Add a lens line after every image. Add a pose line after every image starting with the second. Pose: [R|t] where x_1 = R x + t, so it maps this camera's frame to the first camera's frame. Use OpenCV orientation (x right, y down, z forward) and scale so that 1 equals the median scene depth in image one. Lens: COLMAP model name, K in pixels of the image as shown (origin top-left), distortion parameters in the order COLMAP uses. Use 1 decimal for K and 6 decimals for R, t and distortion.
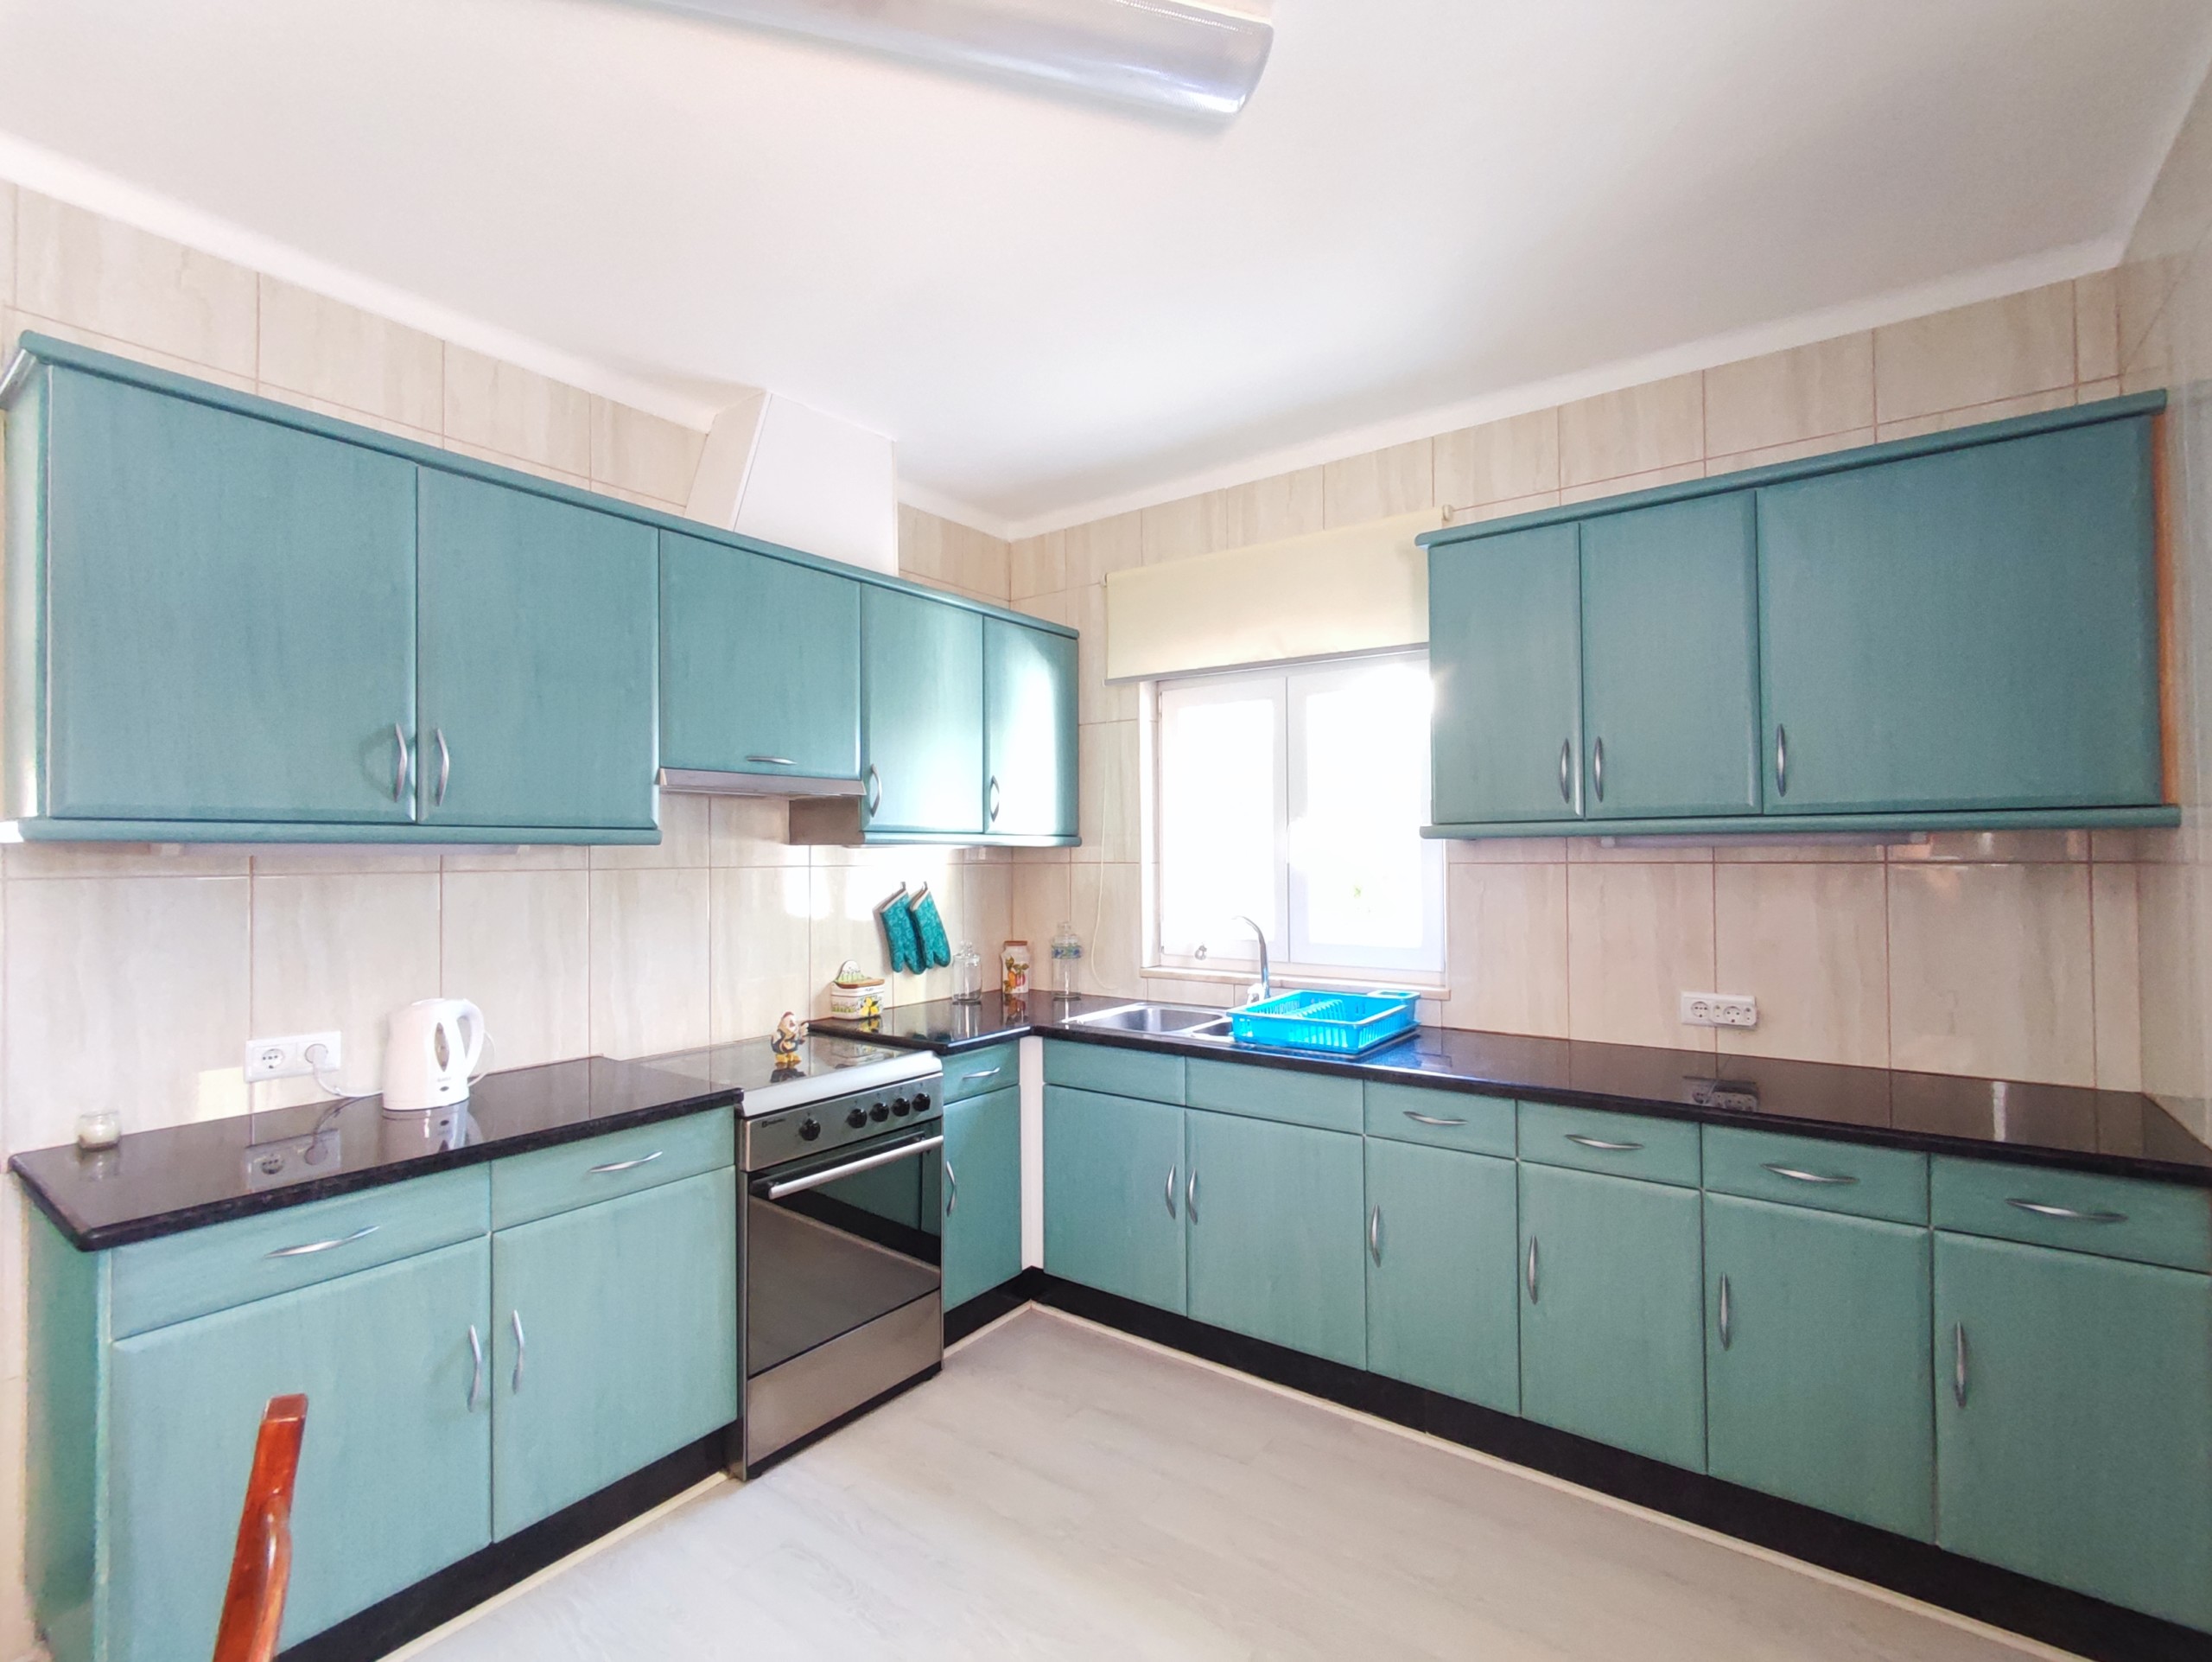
lens RADIAL K [[1007.9, 0, 1090.2], [0, 1007.9, 834.9], [0, 0, 1]] dist [-0.002759, -0.000994]
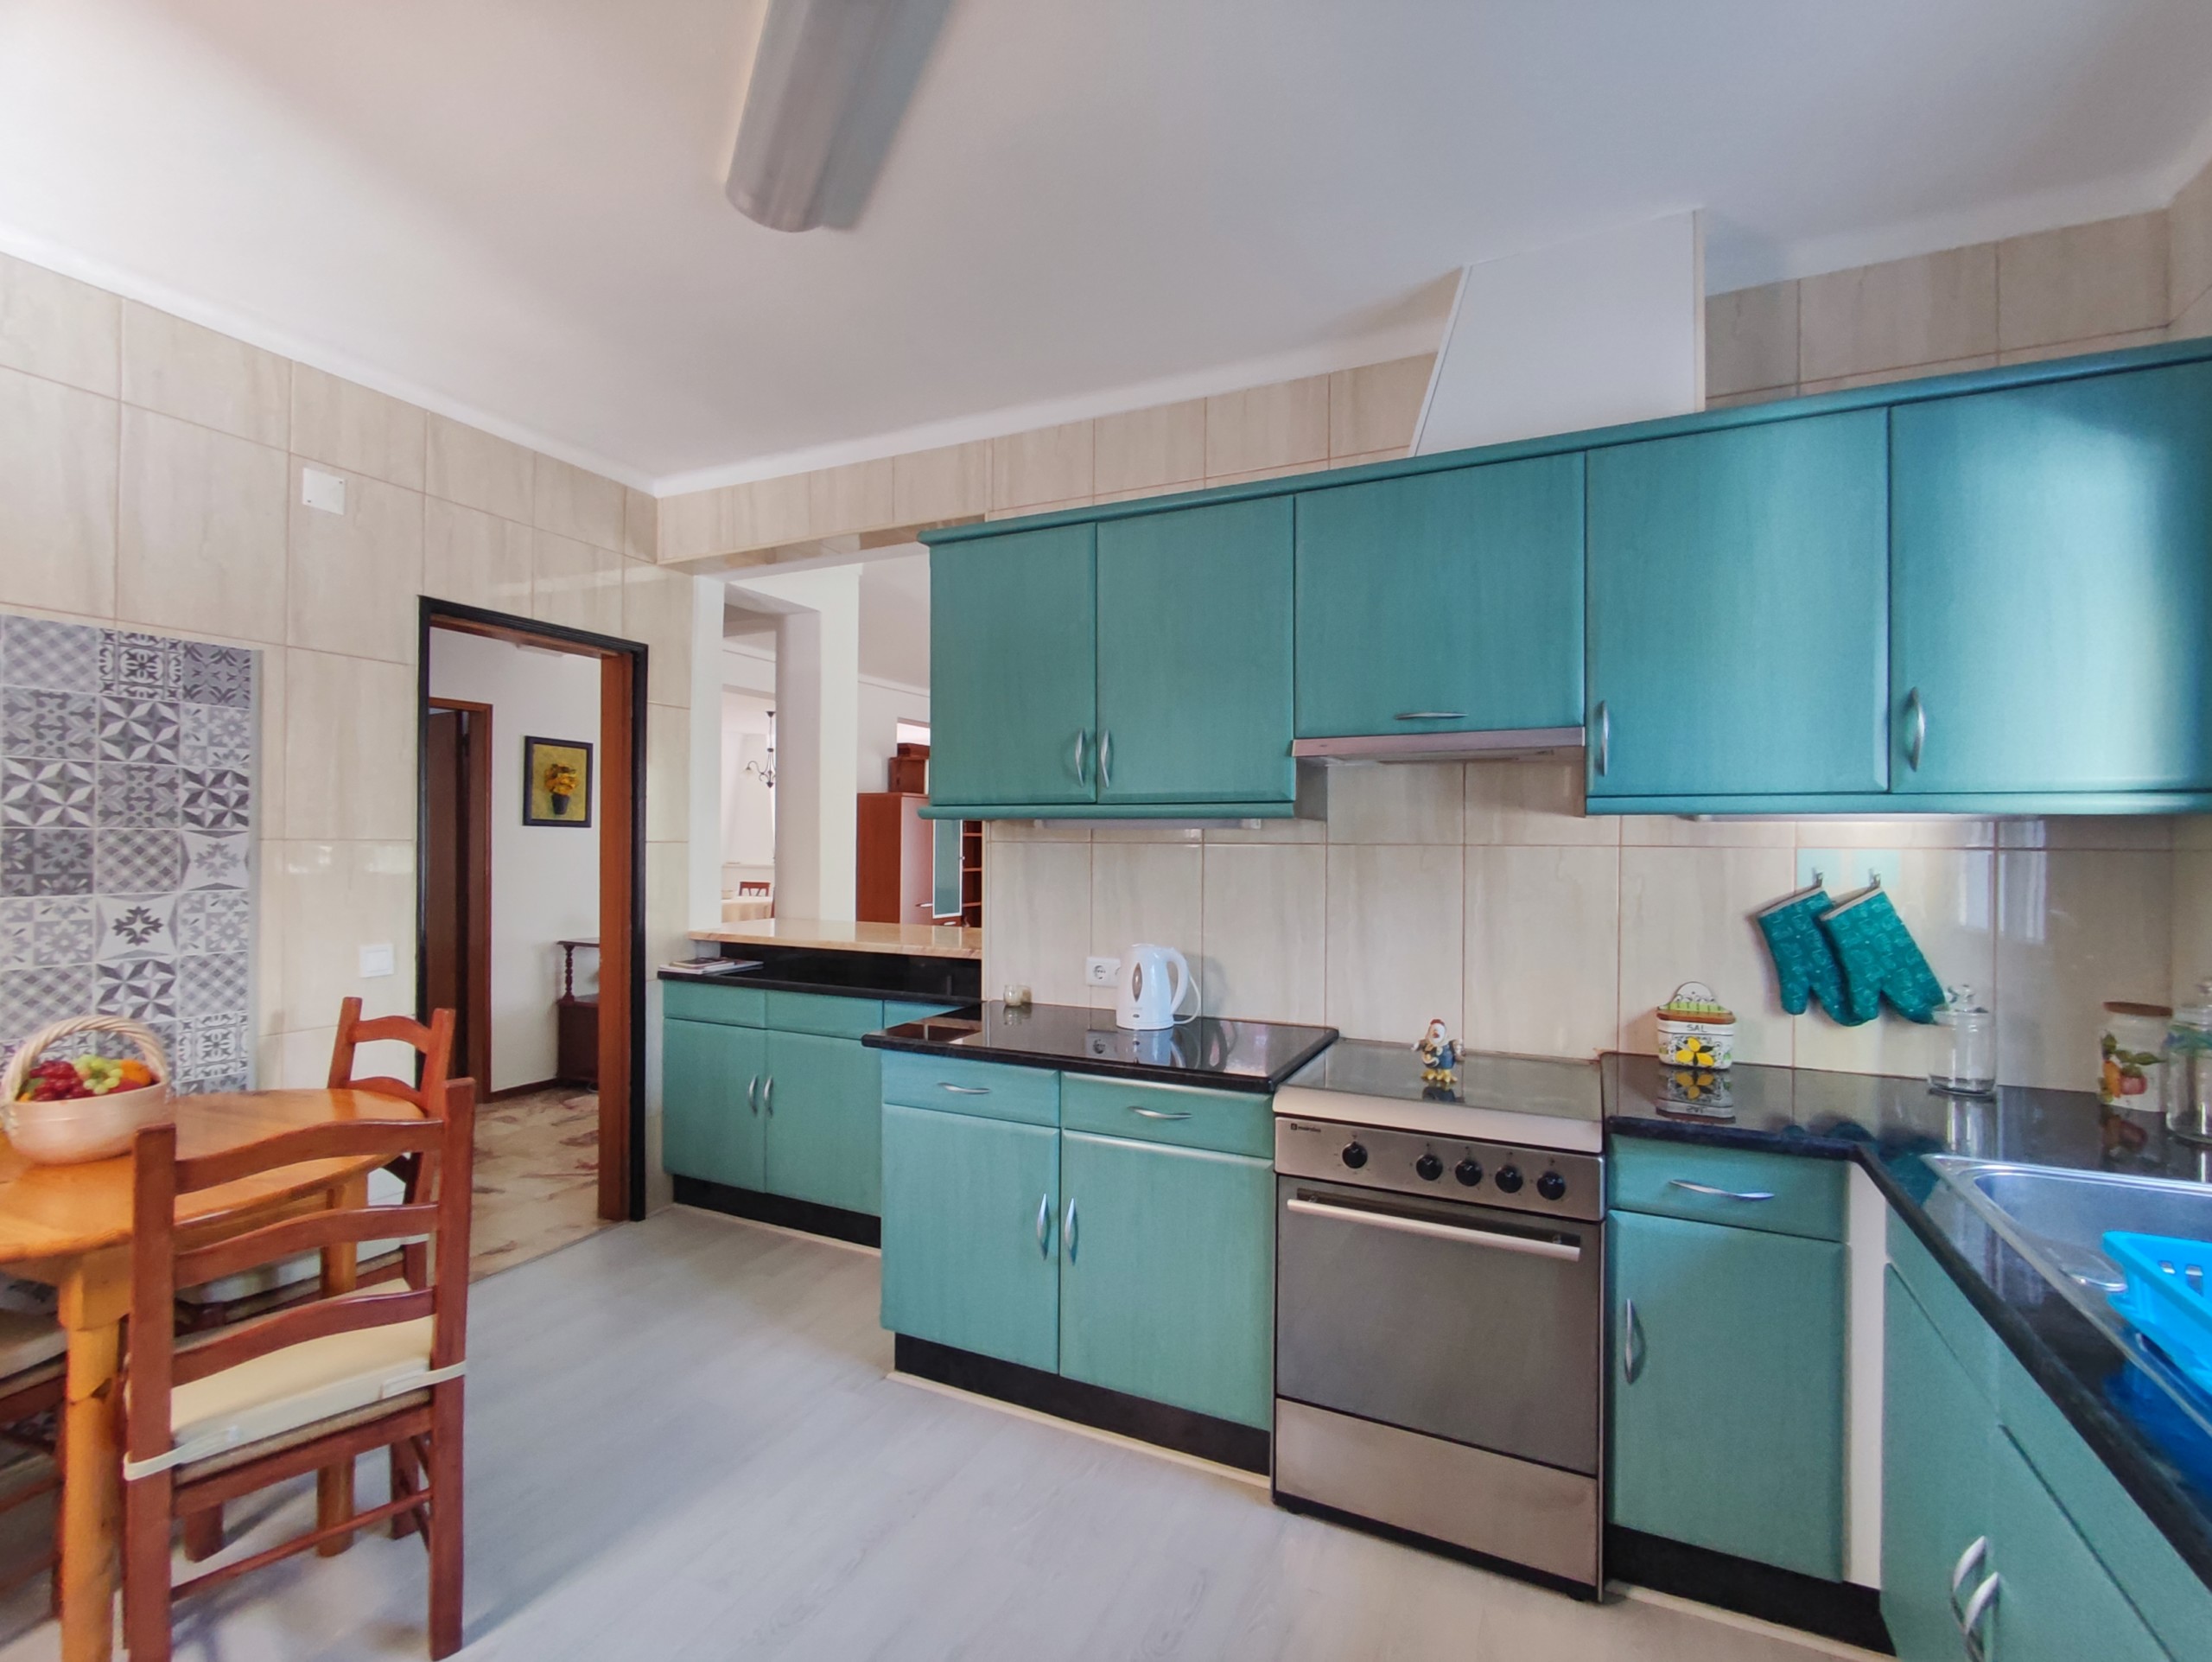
lens RADIAL K [[1007.9, 0, 1093.0], [0, 1007.9, 833.7], [0, 0, 1]] dist [-0.002759, -0.000994]
pose [[0.197597, 0.002059, -0.980281, 0.380667], [0.010117, 0.999940, 0.004140, 0.015008], [0.980231, -0.010736, 0.197564, 0.475867]]
